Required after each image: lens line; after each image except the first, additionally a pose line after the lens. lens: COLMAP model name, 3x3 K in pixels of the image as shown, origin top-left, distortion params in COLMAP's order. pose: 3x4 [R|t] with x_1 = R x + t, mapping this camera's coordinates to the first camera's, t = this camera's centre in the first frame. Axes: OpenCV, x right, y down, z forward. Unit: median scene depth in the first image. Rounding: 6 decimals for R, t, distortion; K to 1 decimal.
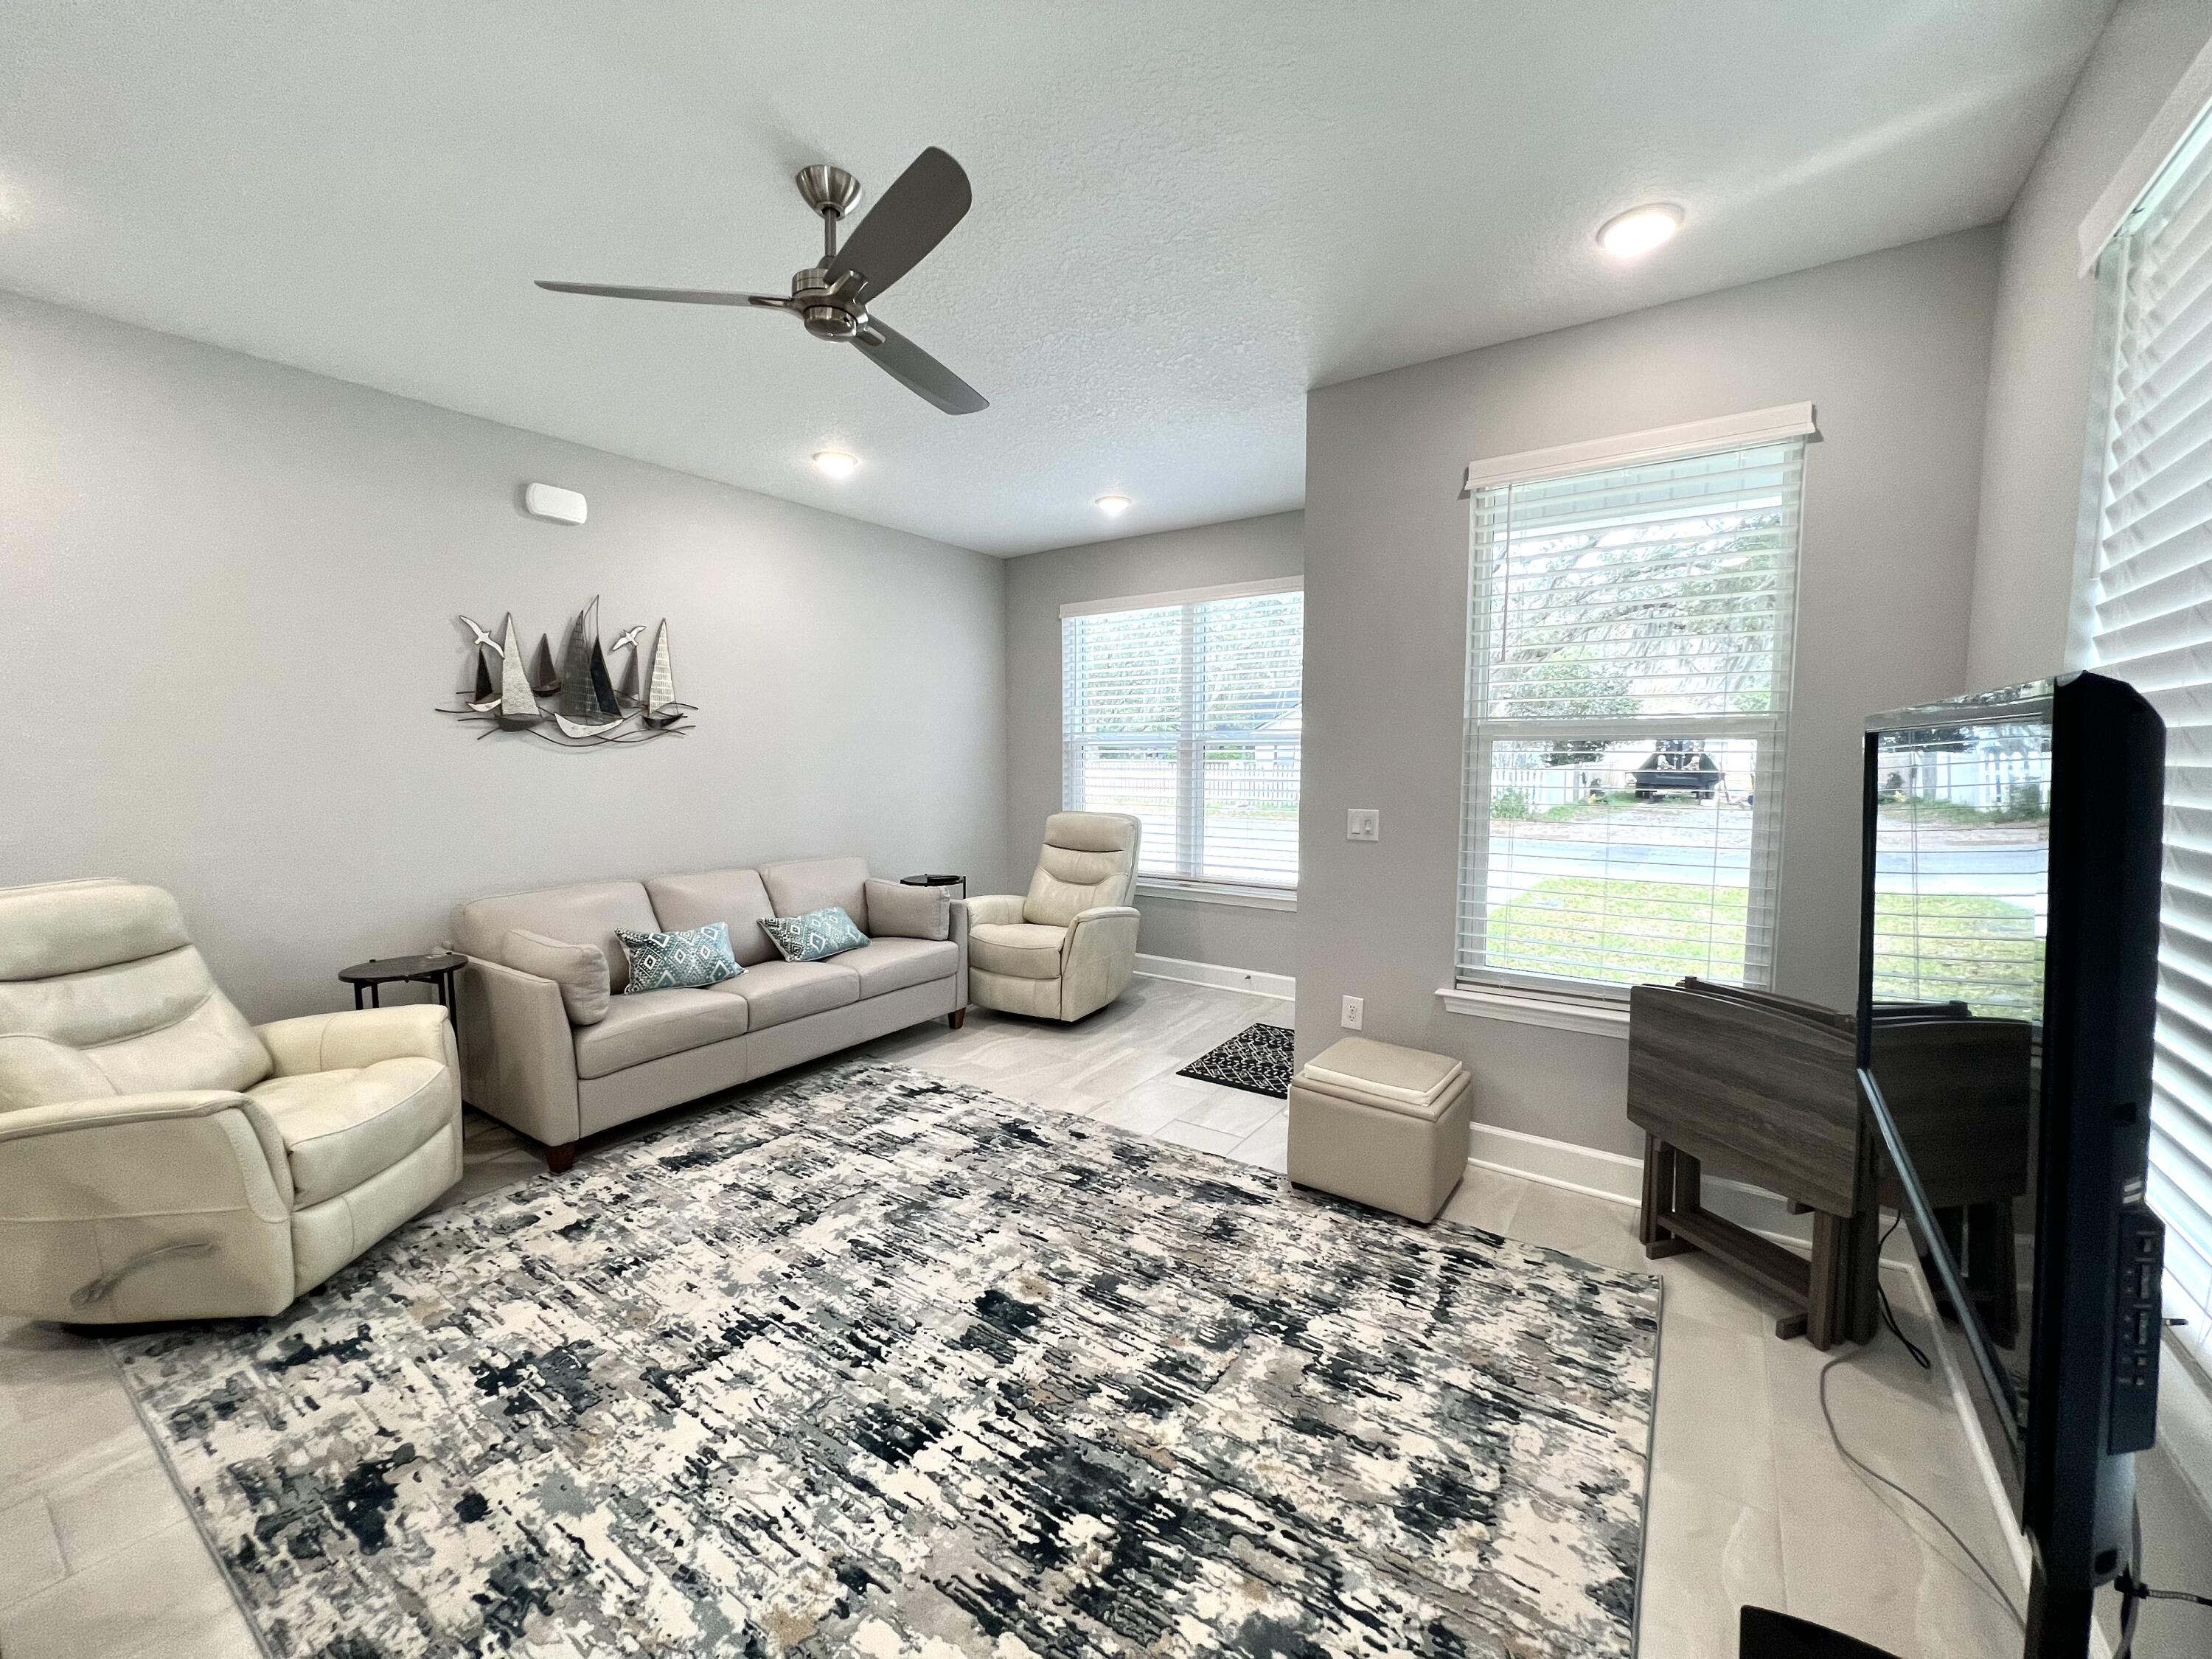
lens RADIAL K [[881.7, 0, 1102.7], [0, 881.7, 824.8], [0, 0, 1]] dist [-0.000351, 0.000248]
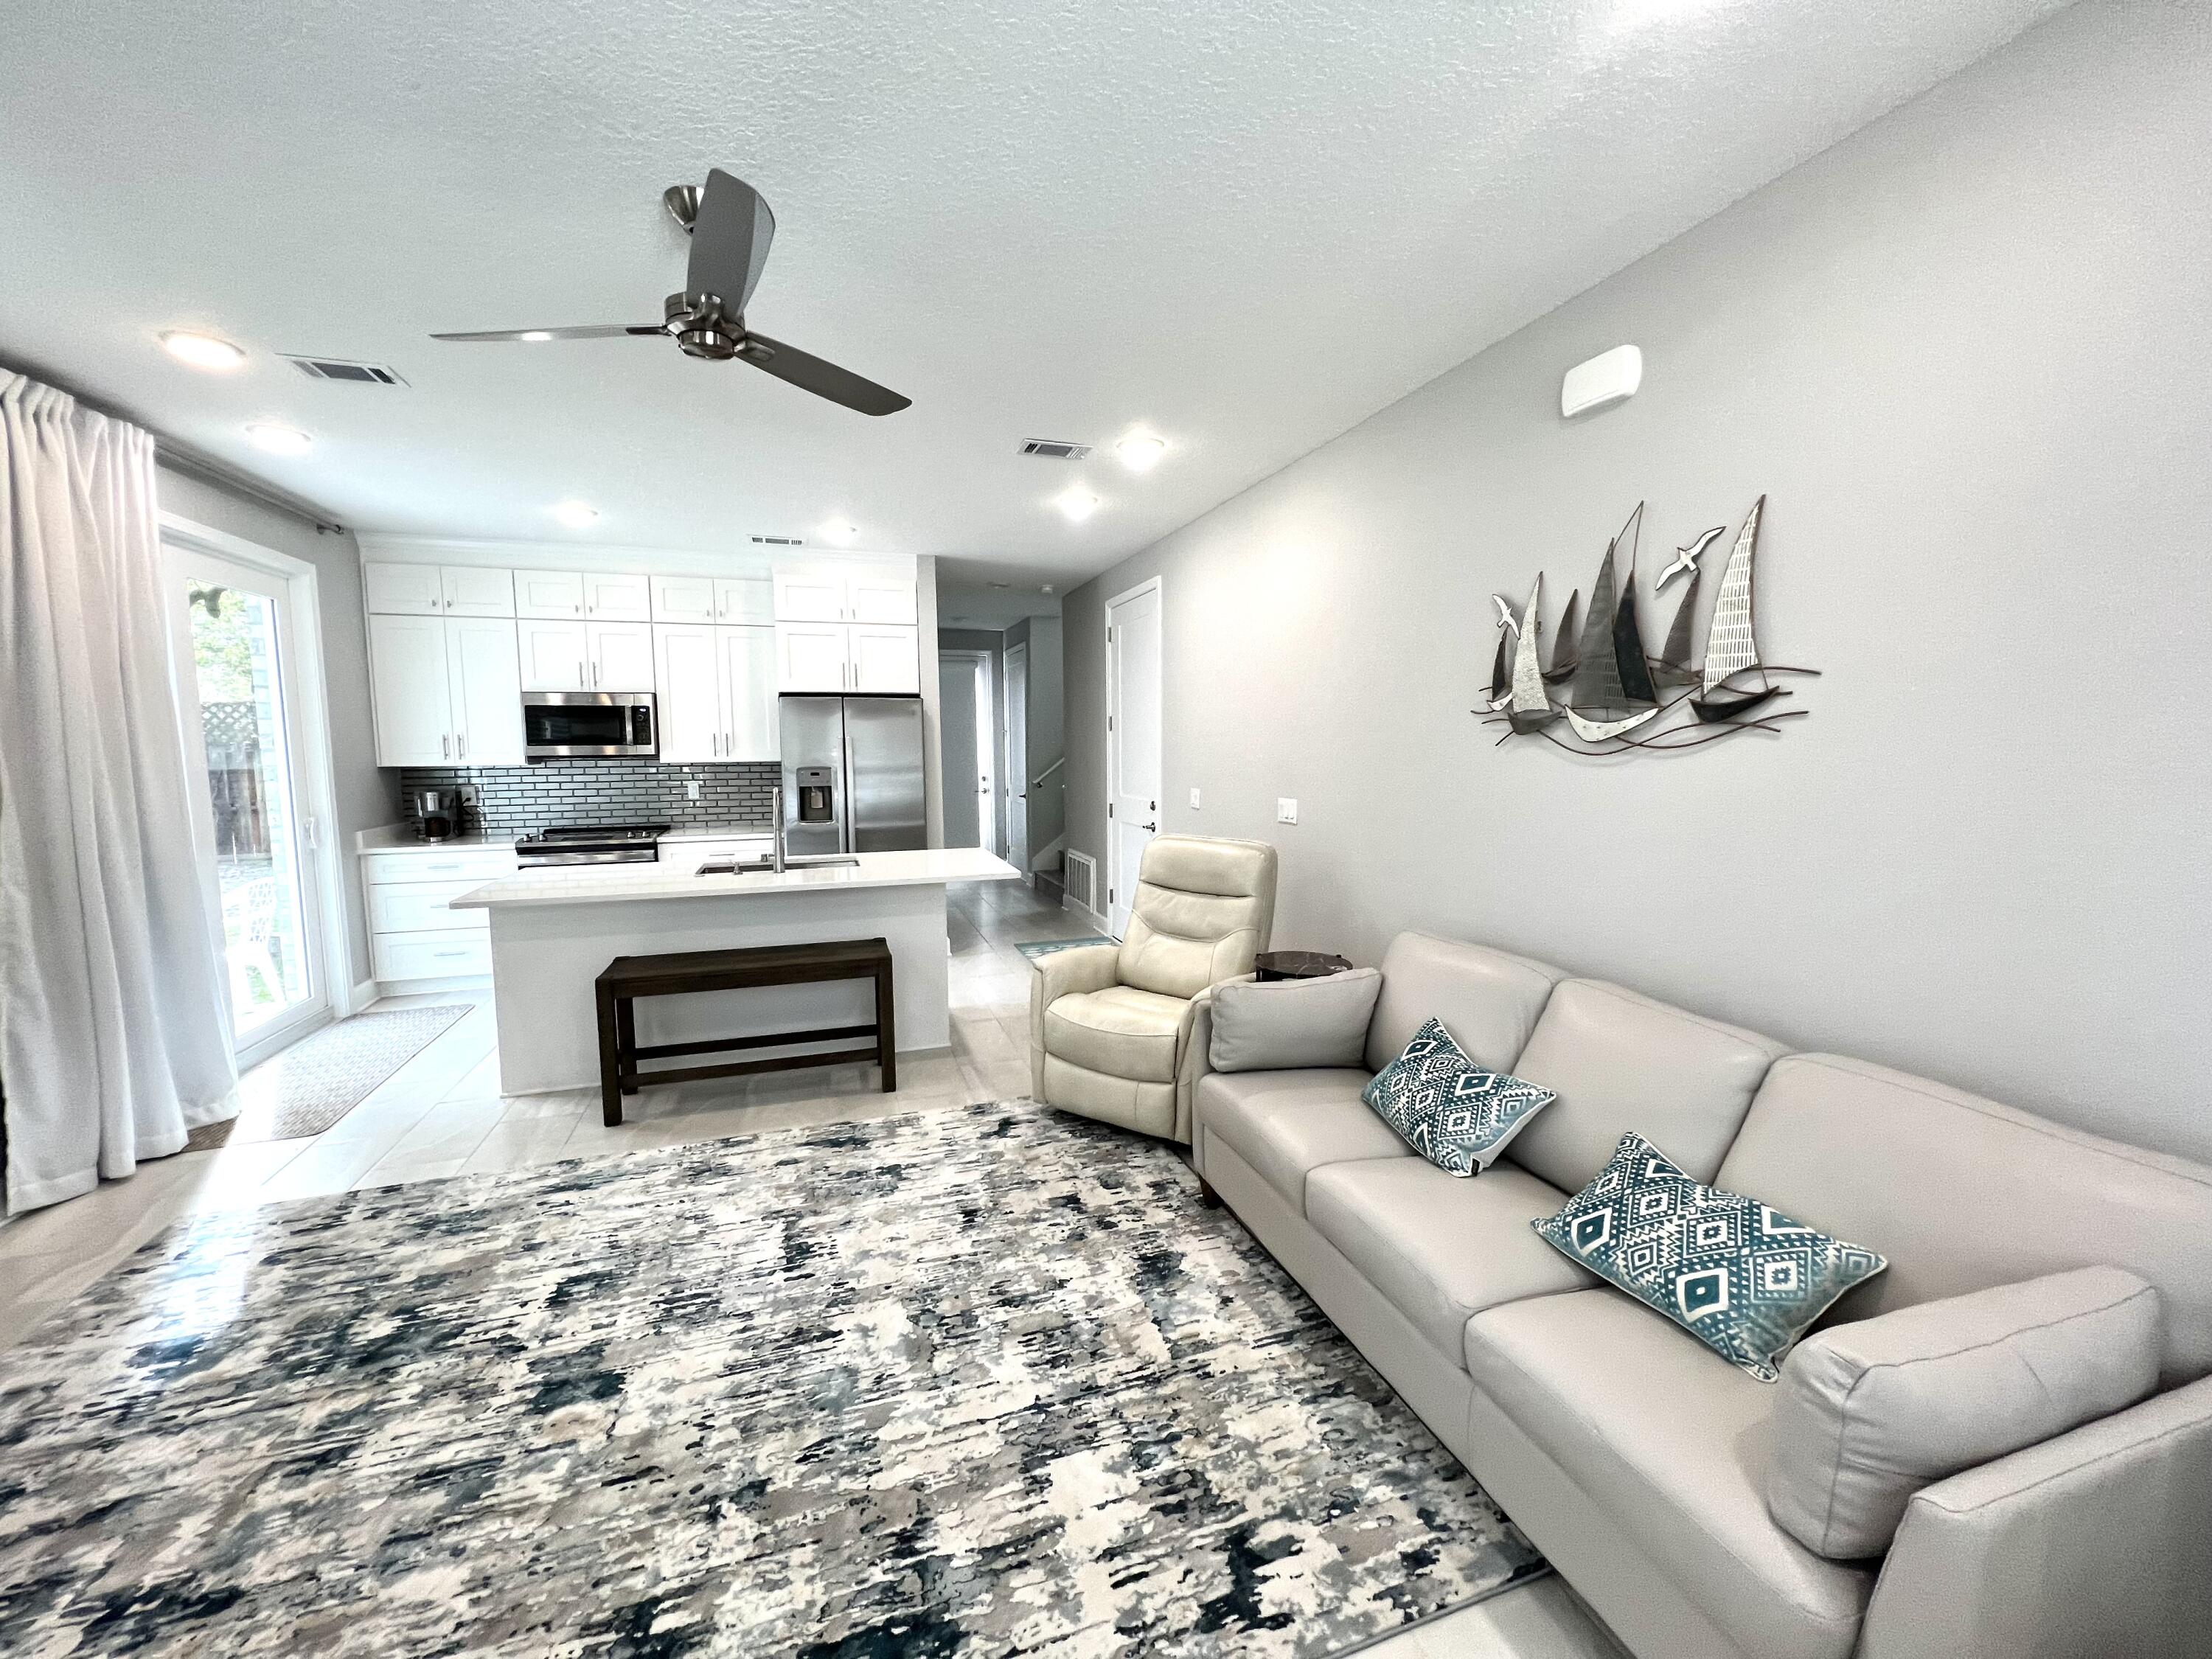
lens RADIAL K [[881.7, 0, 1102.7], [0, 881.7, 824.8], [0, 0, 1]] dist [-0.000351, 0.000248]
pose [[-0.603075, 0.078014, -0.793860, 0.209593], [-0.058803, 0.988150, 0.141778, -0.162659], [0.795514, 0.132184, -0.591342, 1.643415]]
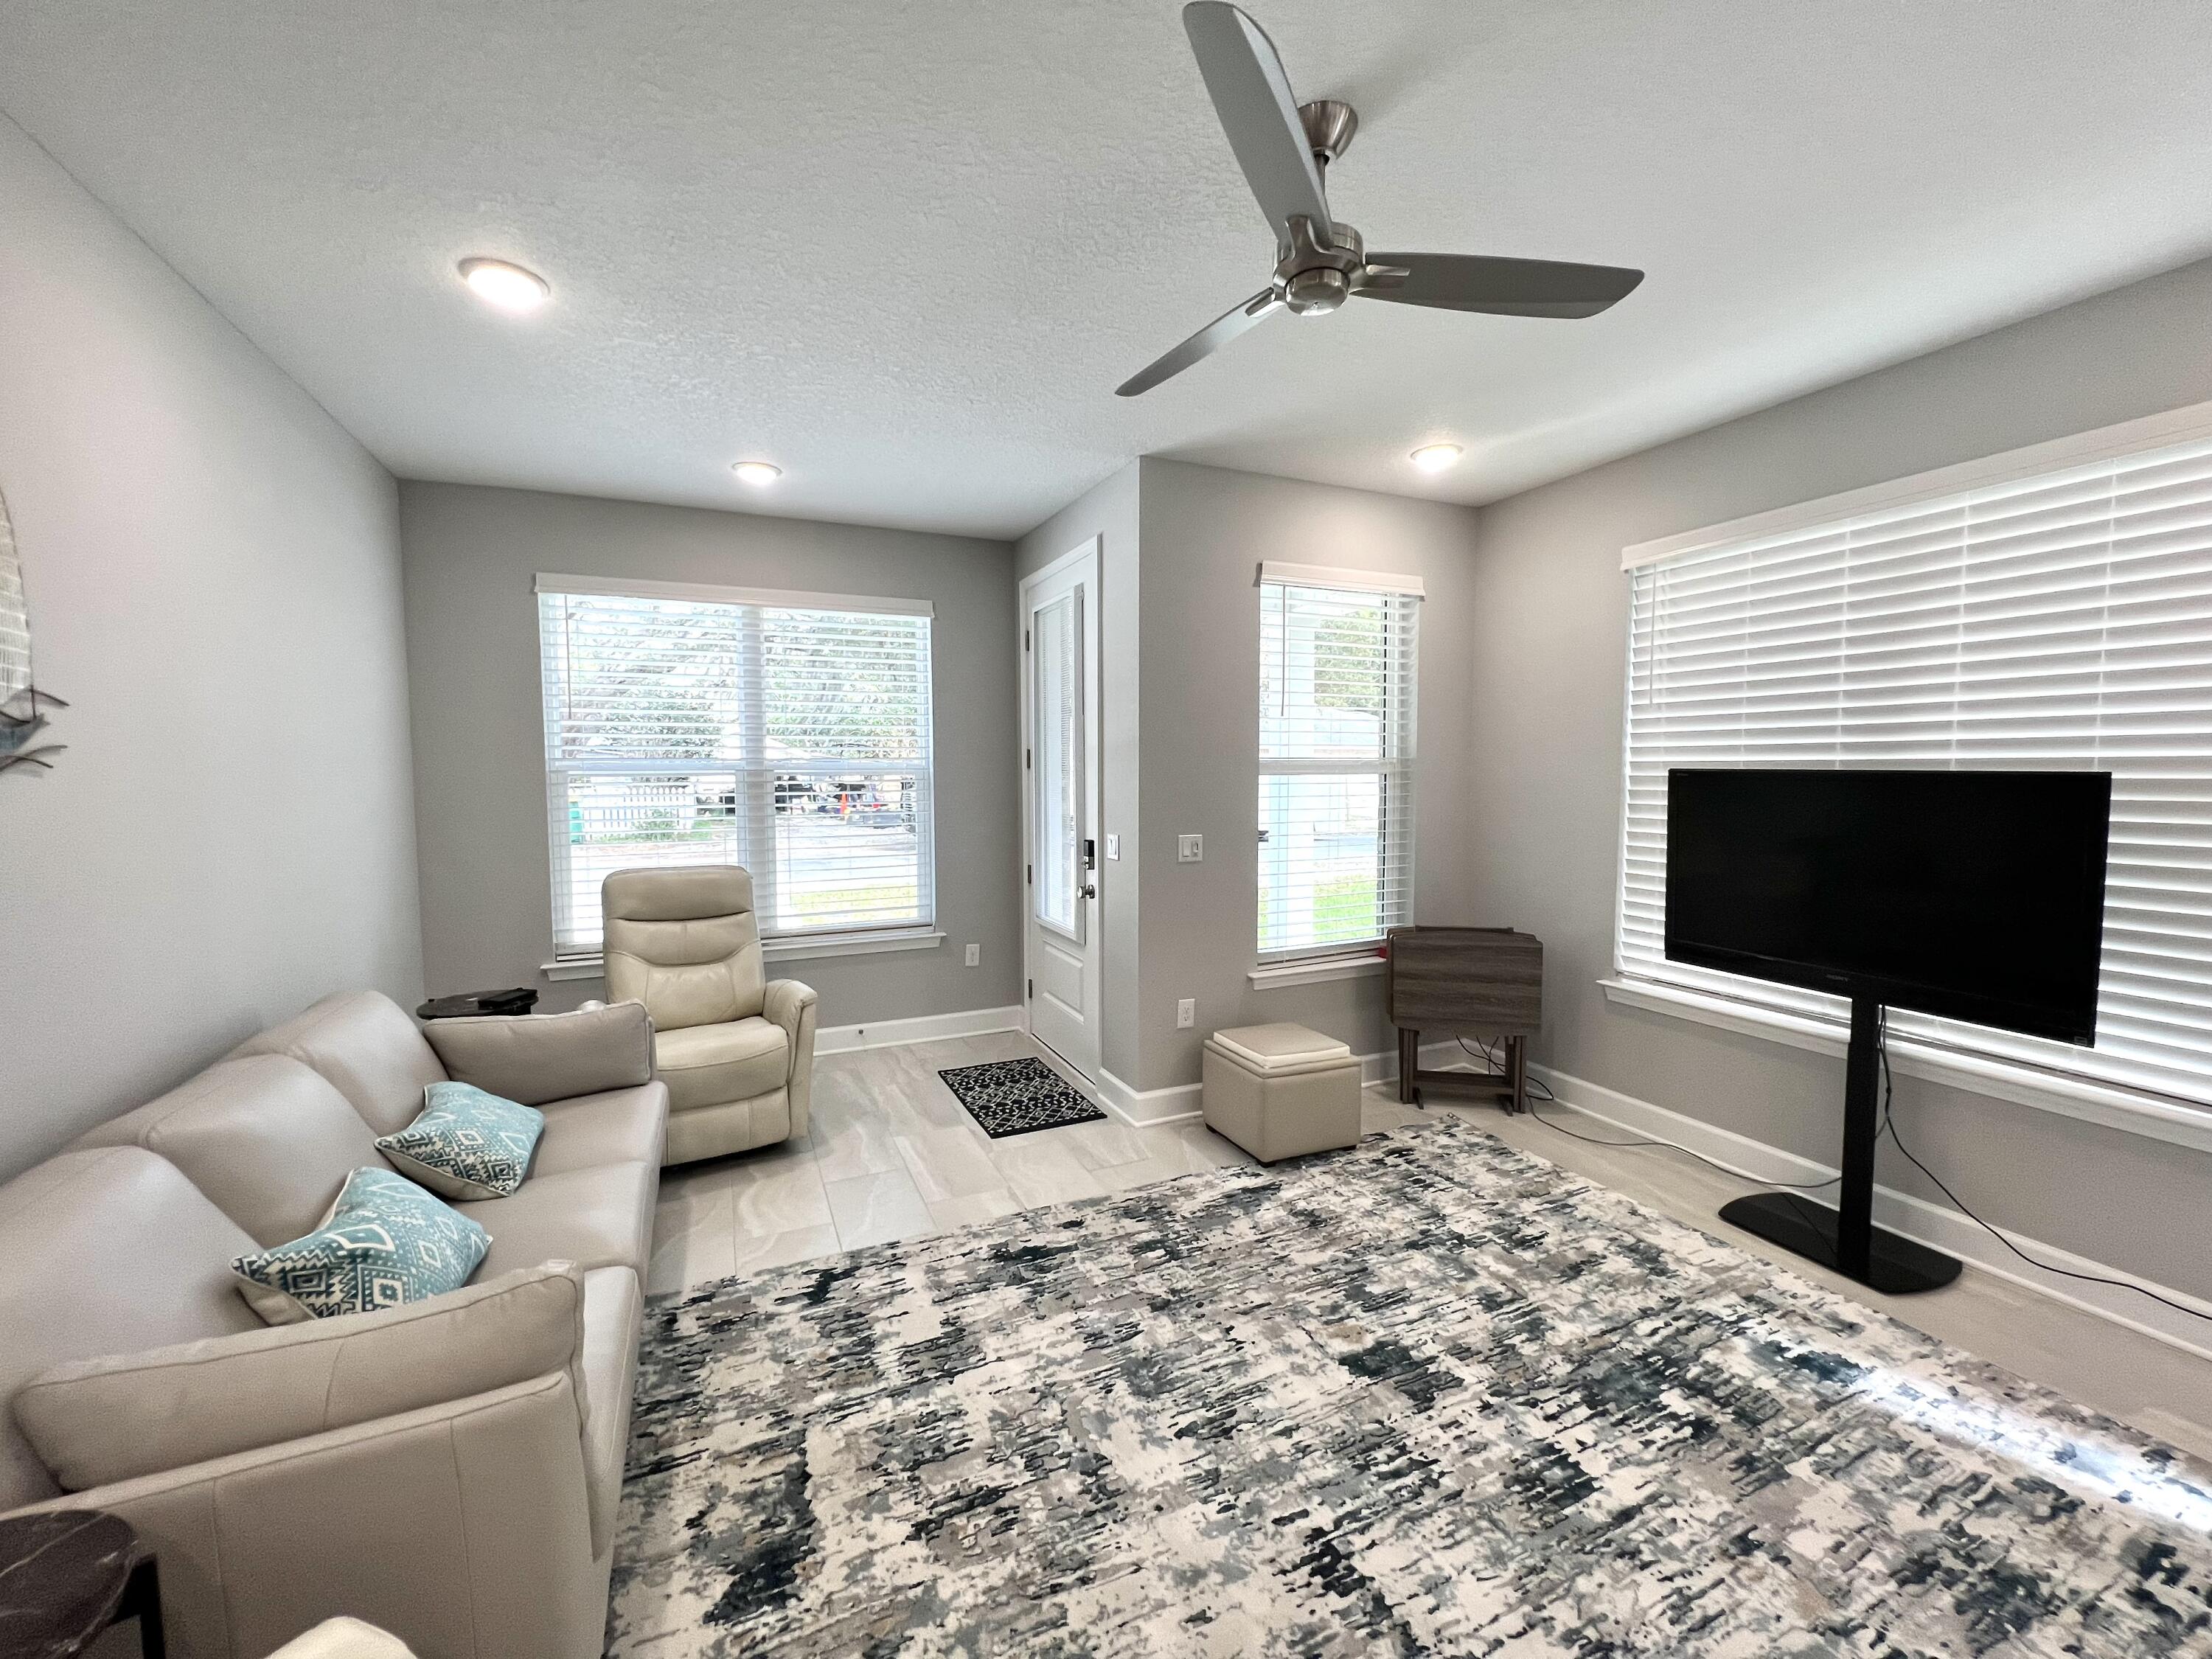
lens RADIAL K [[881.7, 0, 1102.7], [0, 881.7, 824.8], [0, 0, 1]] dist [-0.000351, 0.000248]
pose [[0.519970, -0.057462, 0.852250, -0.938125], [0.074067, 0.997010, 0.022033, -0.081275], [-0.850968, 0.051667, 0.522671, 0.621123]]
